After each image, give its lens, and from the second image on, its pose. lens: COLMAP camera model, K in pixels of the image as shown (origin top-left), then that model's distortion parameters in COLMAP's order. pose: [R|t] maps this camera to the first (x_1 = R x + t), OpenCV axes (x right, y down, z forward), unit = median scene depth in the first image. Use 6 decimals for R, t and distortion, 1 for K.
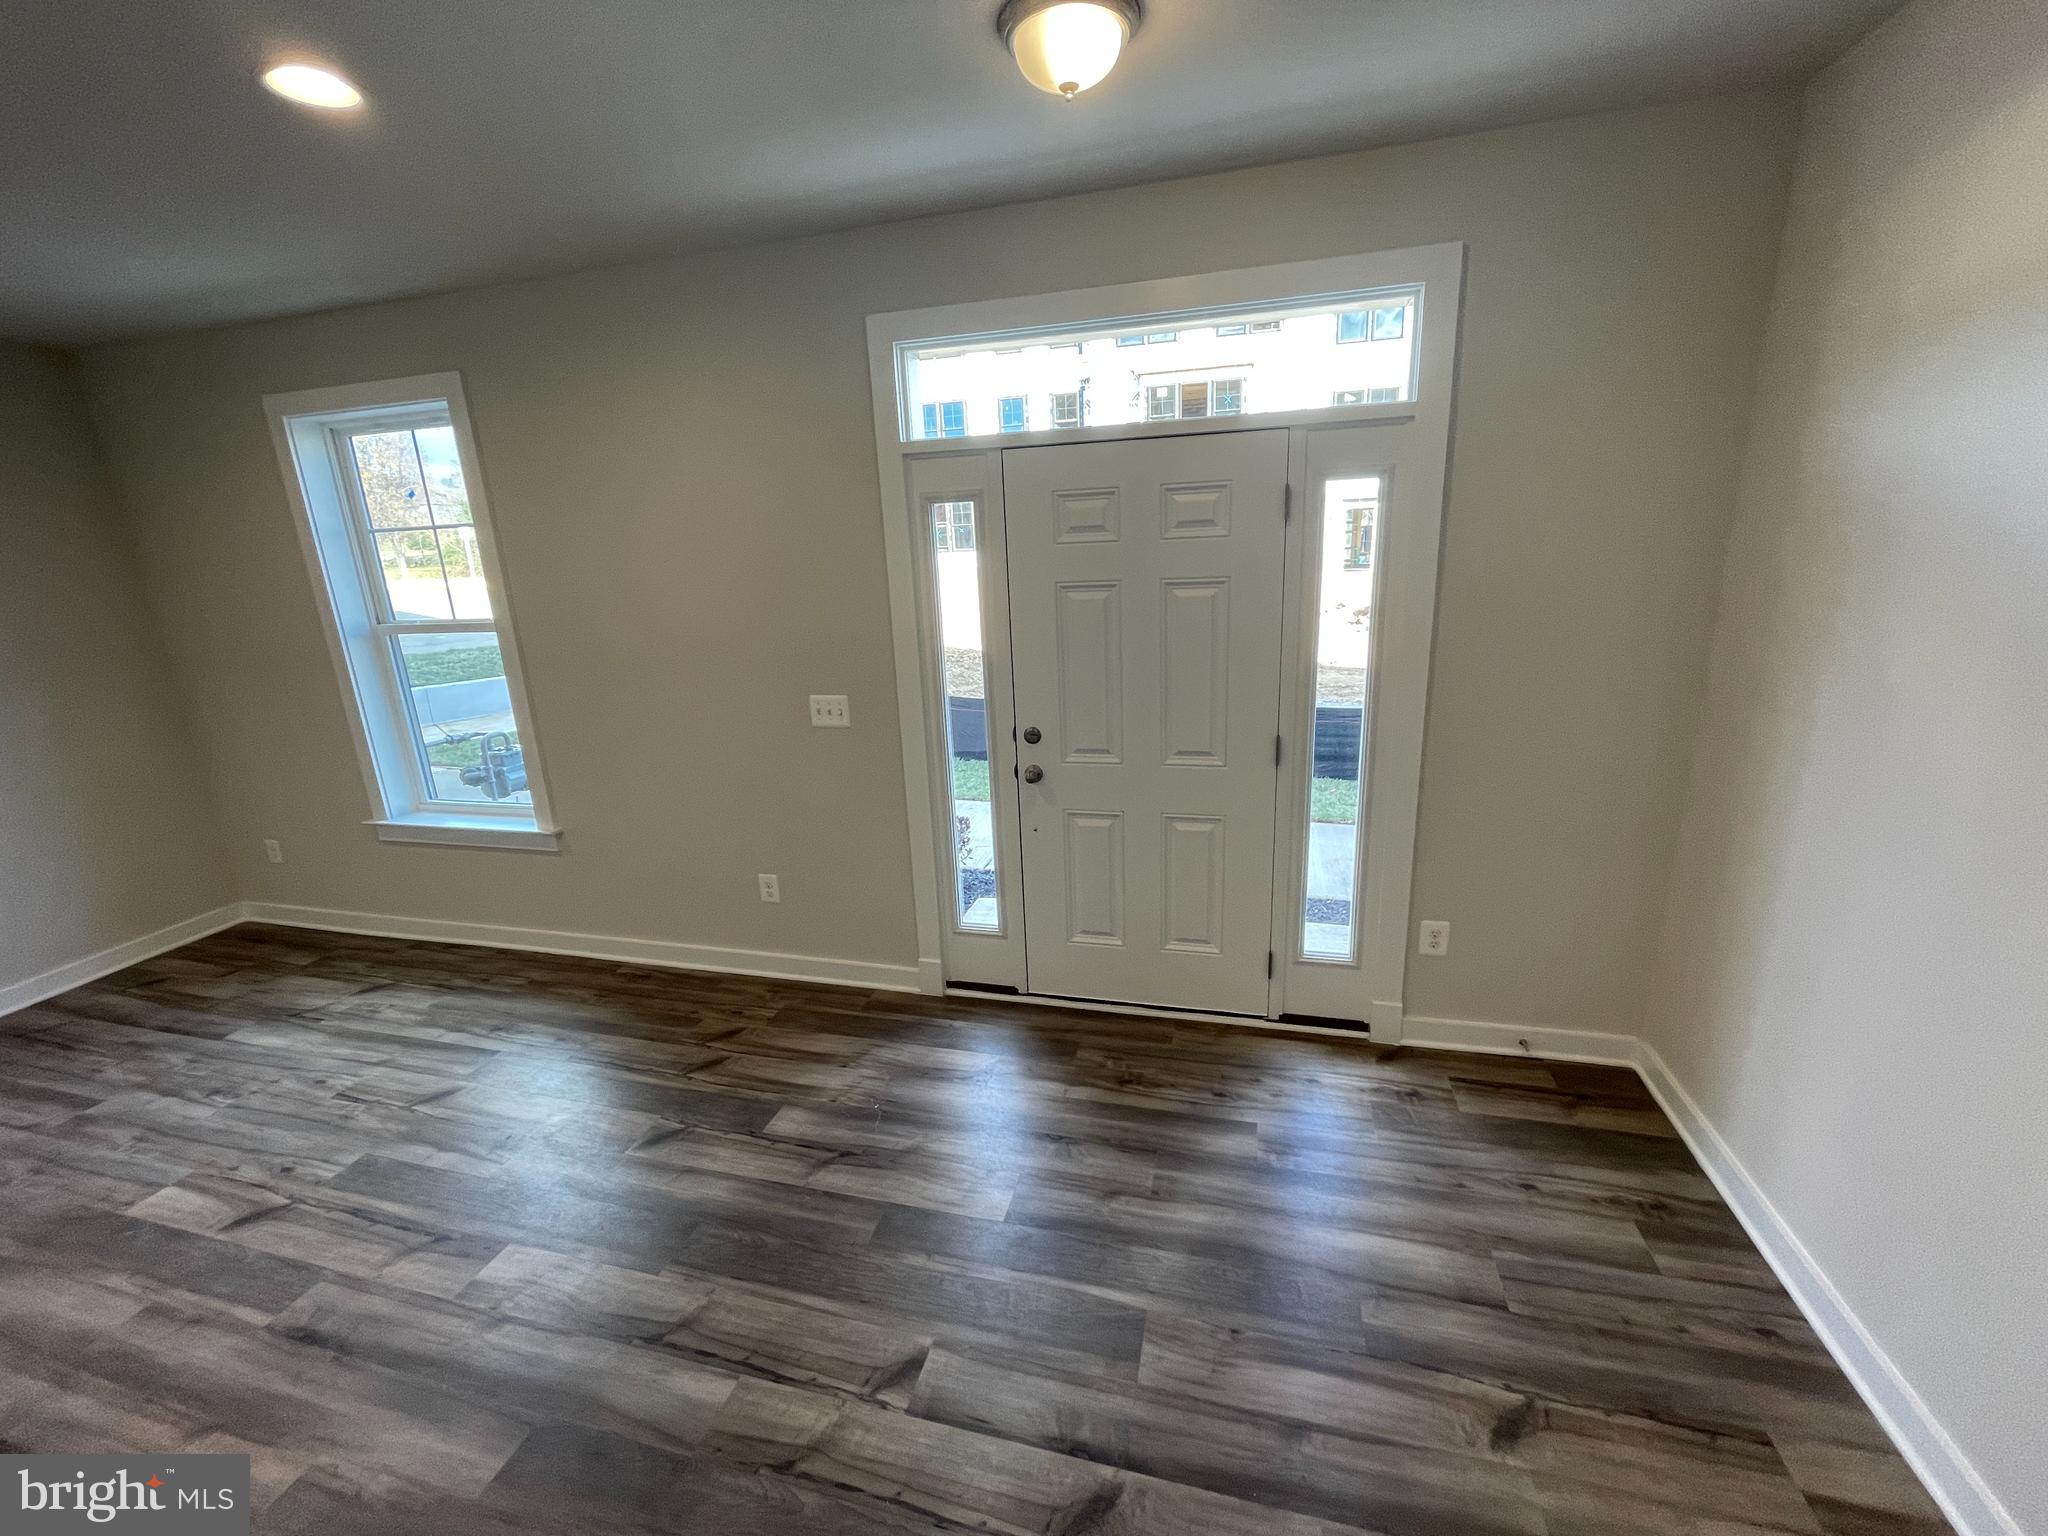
lens RADIAL K [[822.6, 0, 1024.0], [0, 822.6, 768.0], [0, 0, 1]] dist [-0.003179, -0.000235]
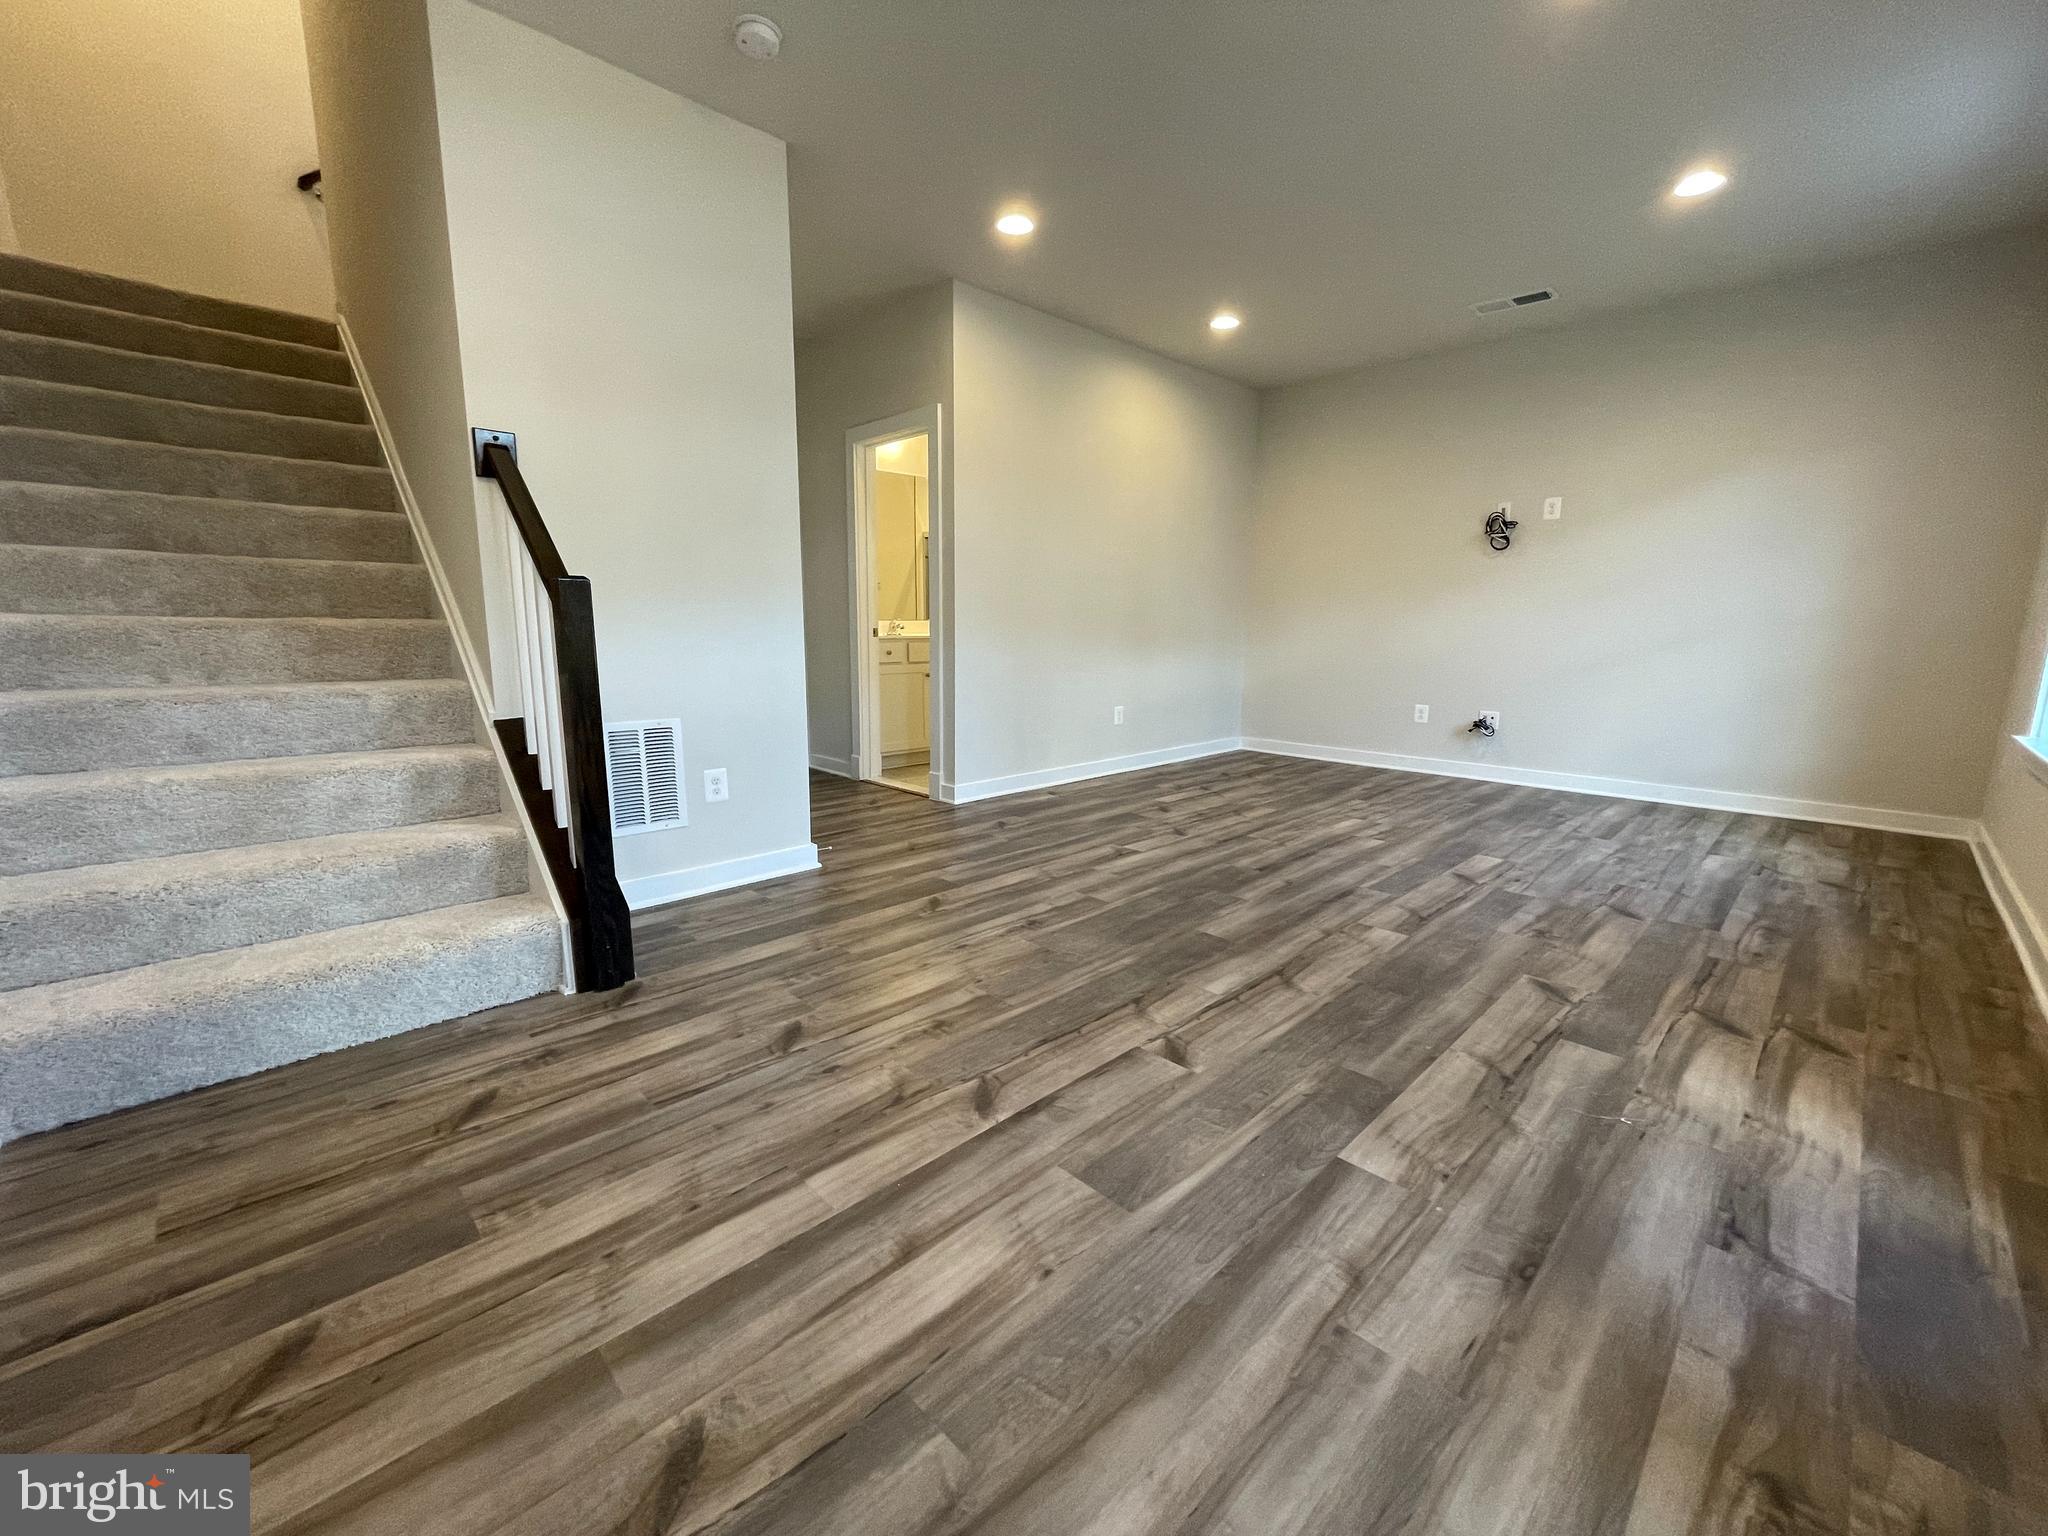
lens RADIAL K [[822.6, 0, 1024.0], [0, 822.6, 768.0], [0, 0, 1]] dist [-0.003179, -0.000235]
pose [[-0.508702, 0.189651, -0.839795, 0.784652], [-0.213485, 0.917185, 0.336446, 0.072608], [0.834054, 0.350434, -0.426086, 1.159148]]
